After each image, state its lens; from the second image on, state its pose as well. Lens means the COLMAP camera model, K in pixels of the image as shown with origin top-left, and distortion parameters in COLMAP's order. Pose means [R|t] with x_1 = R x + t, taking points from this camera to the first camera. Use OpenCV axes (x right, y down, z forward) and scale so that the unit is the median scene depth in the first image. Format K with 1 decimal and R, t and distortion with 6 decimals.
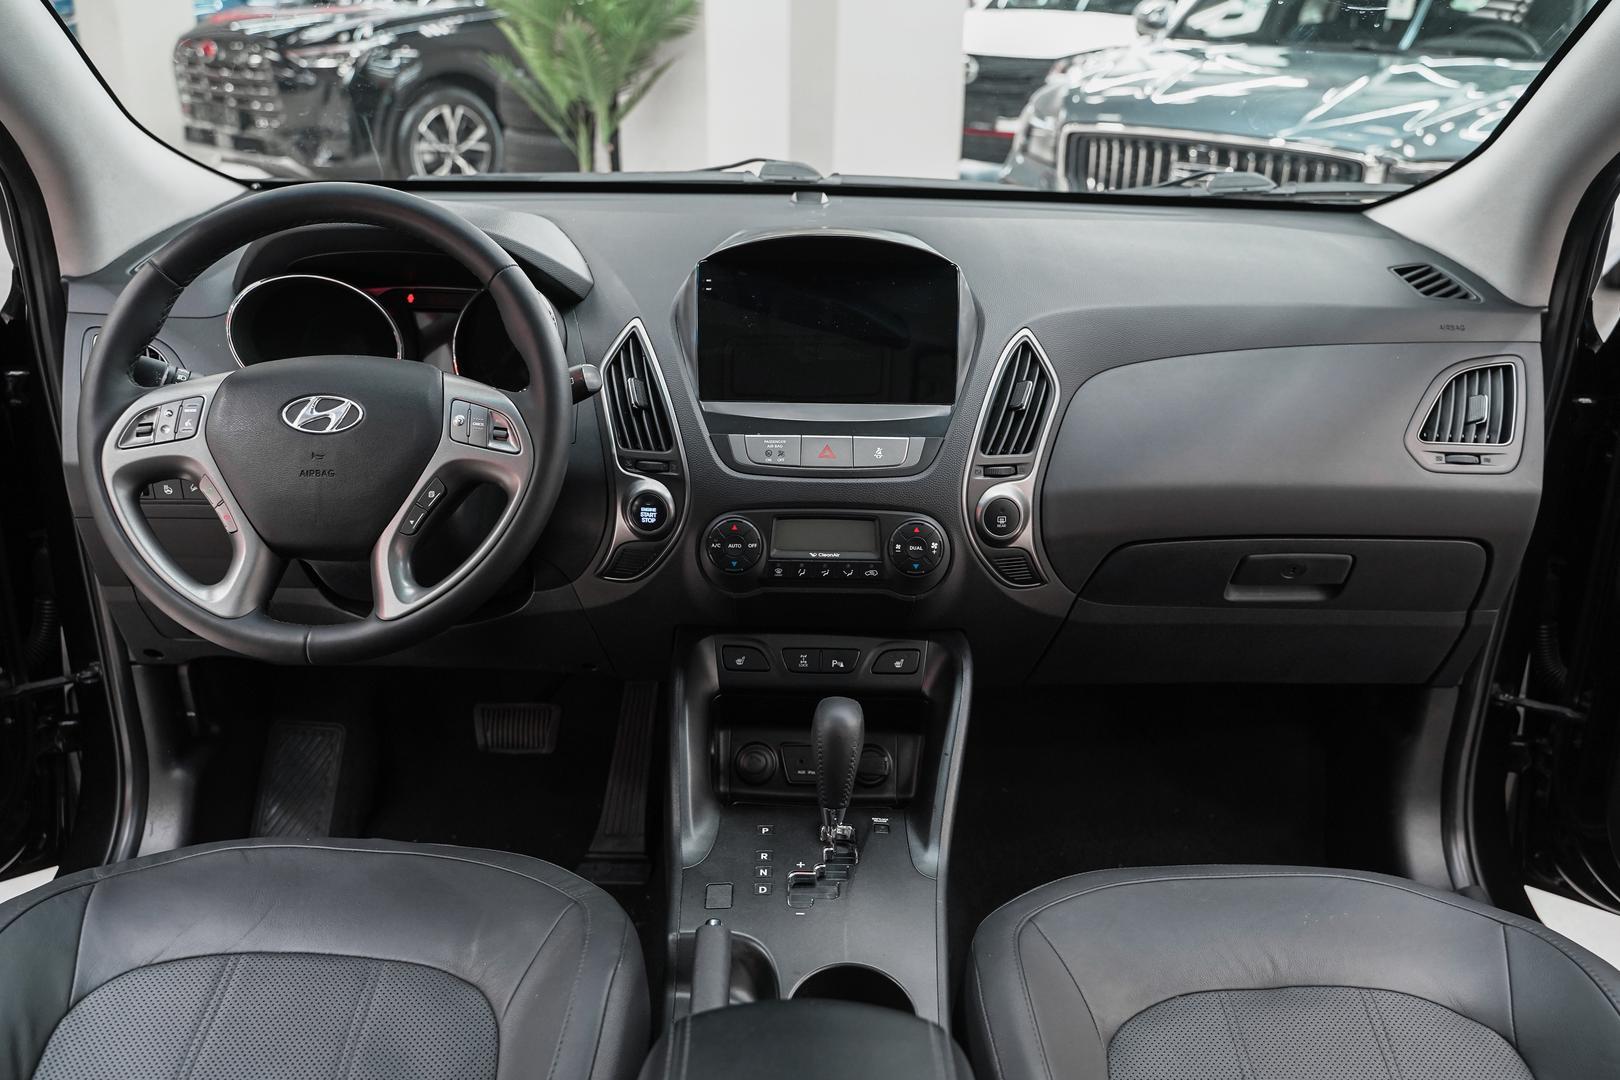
lens RADIAL K [[1325.7, 0, 810.0], [0, 1325.7, 540.0], [0, 0, 1]] dist [-0.015431, 0.003135]
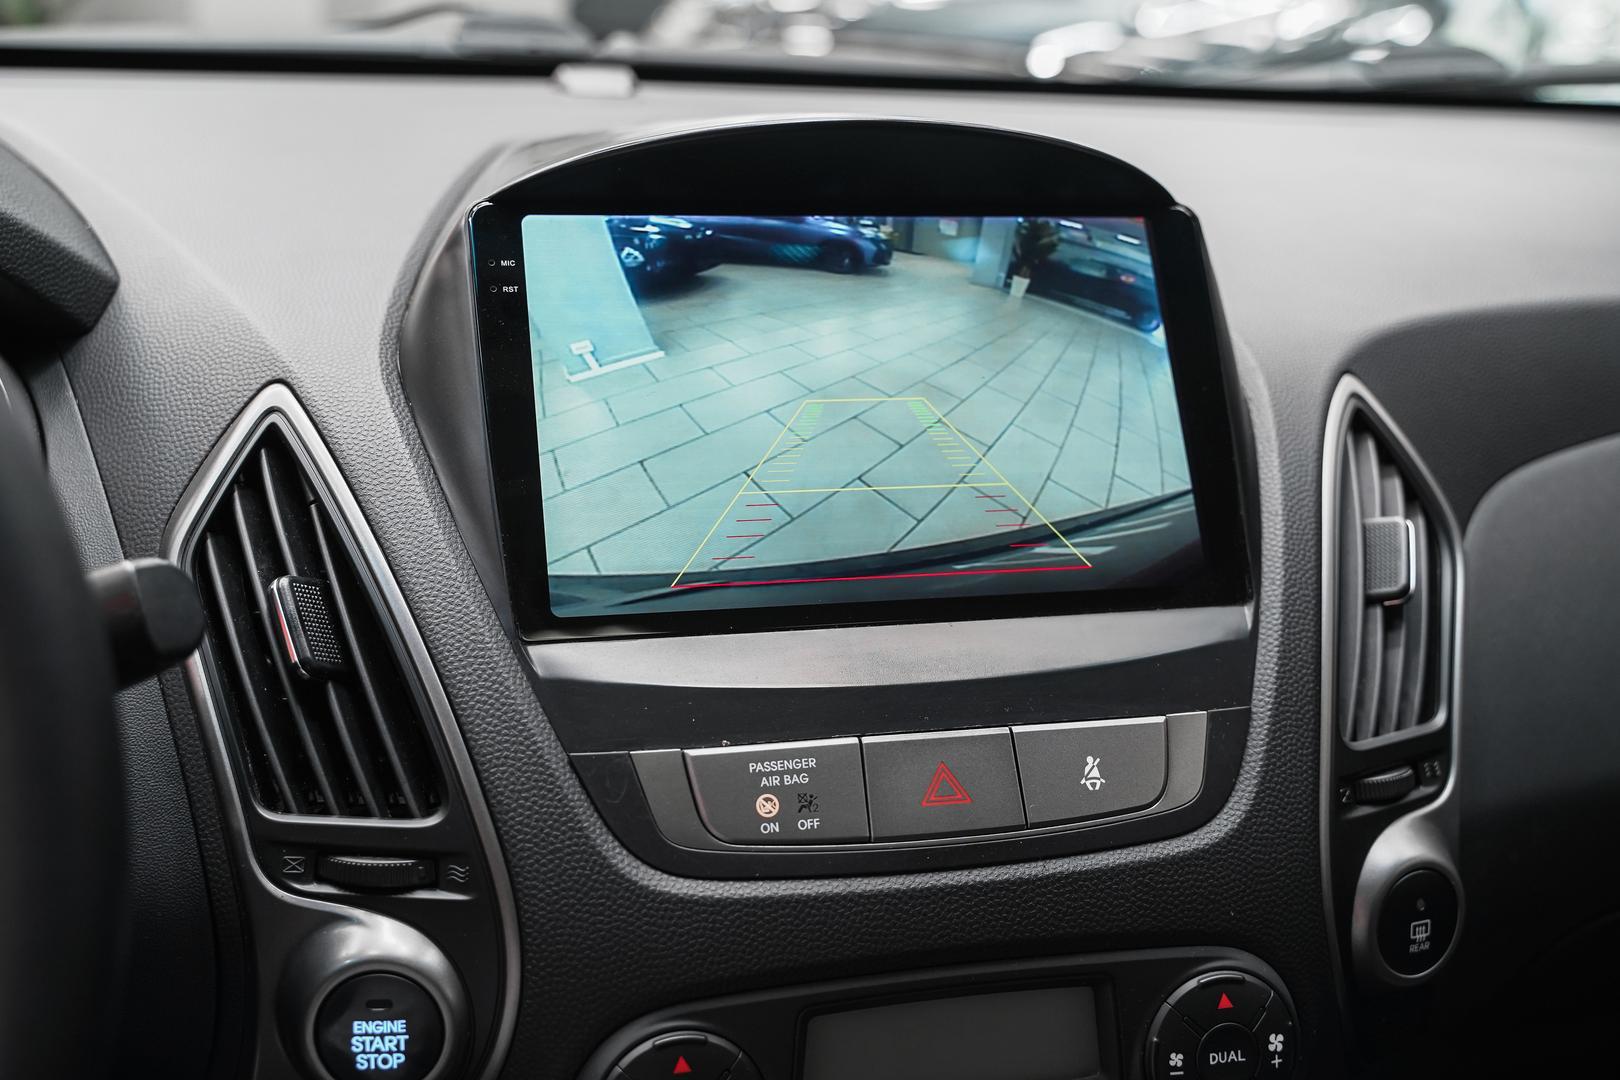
lens RADIAL K [[1679.0, 0, 767.2], [0, 1679.0, 564.7], [0, 0, 1]] dist [0.015545, 0.007291]
pose [[0.971237, -0.056422, 0.231335, -0.117859], [0.064807, 0.997482, -0.028803, -0.109039], [-0.229128, 0.042967, 0.972448, 0.605717]]
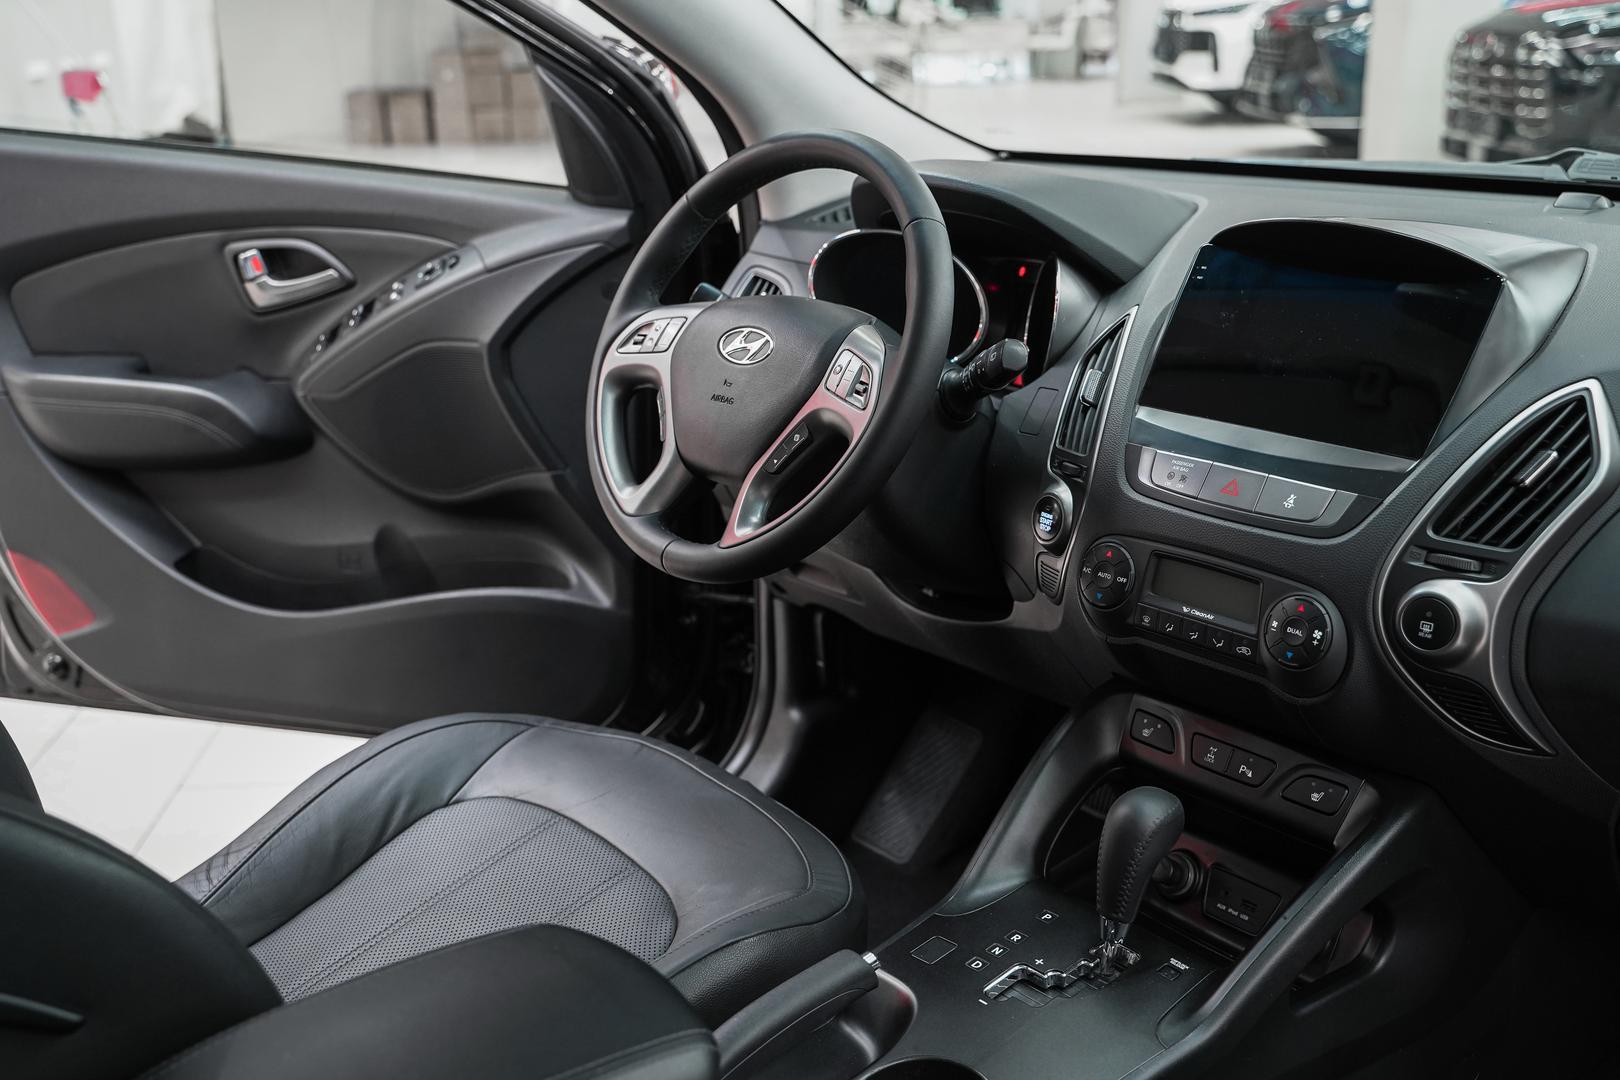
lens RADIAL K [[1651.2, 0, 810.0], [0, 1651.2, 540.0], [0, 0, 1]] dist [-0.012053, 0.019146]
pose [[0.658156, 0.204536, -0.724565, 0.558038], [-0.254154, 0.966256, 0.041903, -0.013242], [0.708686, 0.156573, 0.687931, 0.149533]]
